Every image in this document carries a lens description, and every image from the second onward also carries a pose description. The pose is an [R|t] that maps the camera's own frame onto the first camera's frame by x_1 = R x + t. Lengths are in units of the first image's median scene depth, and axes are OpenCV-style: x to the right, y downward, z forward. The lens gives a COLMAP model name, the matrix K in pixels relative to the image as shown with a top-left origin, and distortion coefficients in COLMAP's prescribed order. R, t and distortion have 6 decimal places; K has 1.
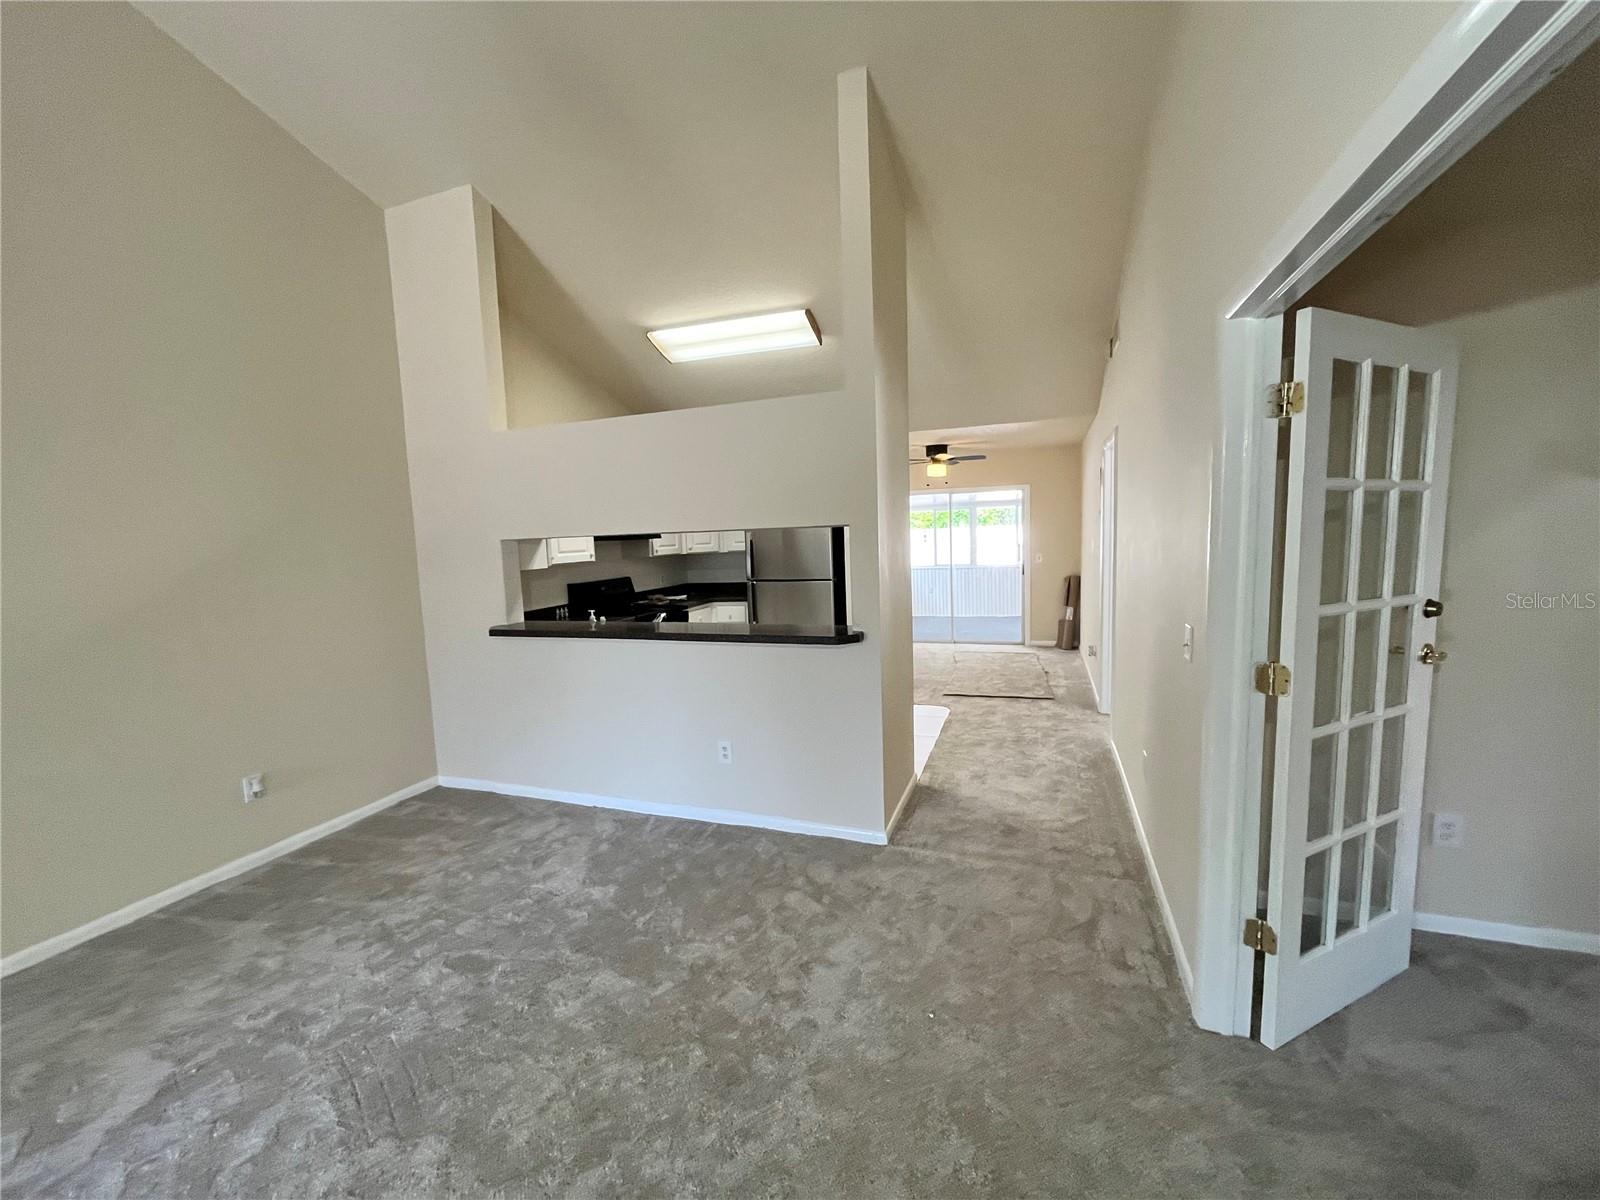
lens RADIAL K [[644.5, 0, 797.9], [0, 644.5, 595.0], [0, 0, 1]] dist [-0.005843, -0.000415]
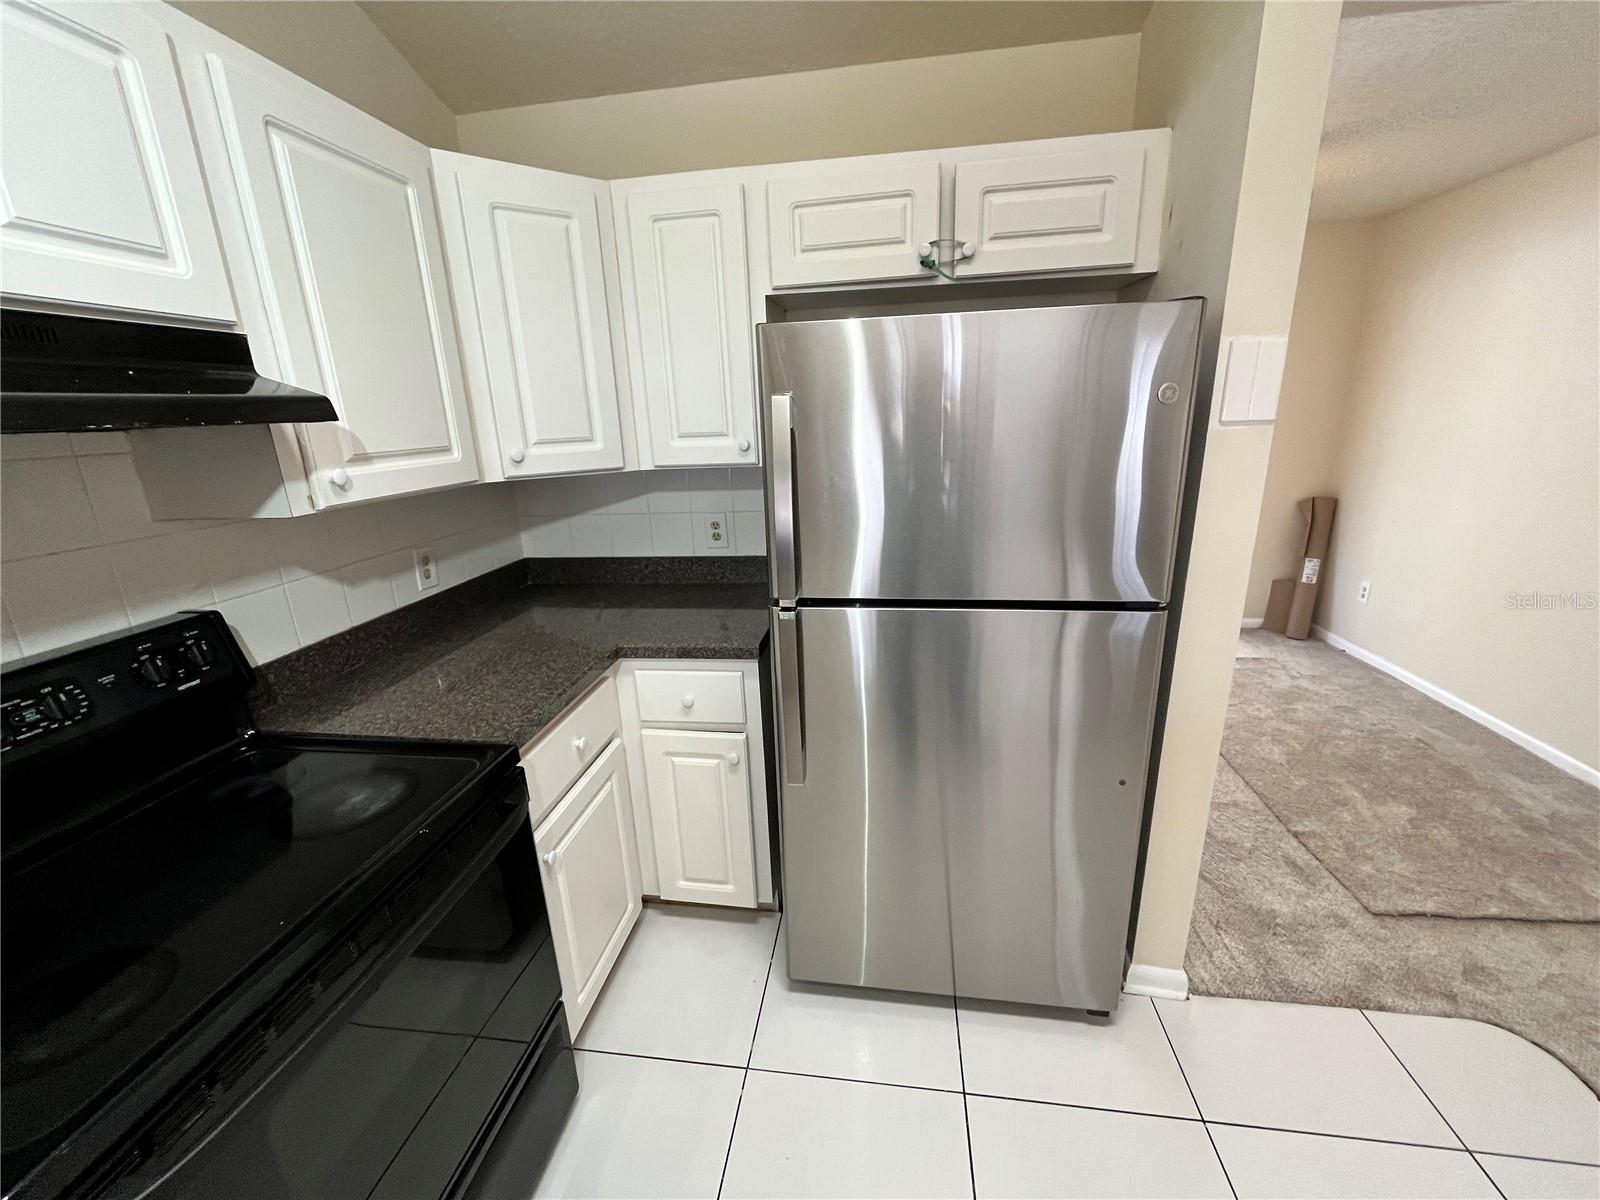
lens RADIAL K [[634.5, 0, 800.2], [0, 634.5, 595.7], [0, 0, 1]] dist [-0.007850, -0.000378]
pose [[0.976964, -0.055834, 0.205973, -0.181372], [0.018236, 0.983480, 0.180098, -0.103607], [-0.212626, -0.172193, 0.961842, 1.187804]]
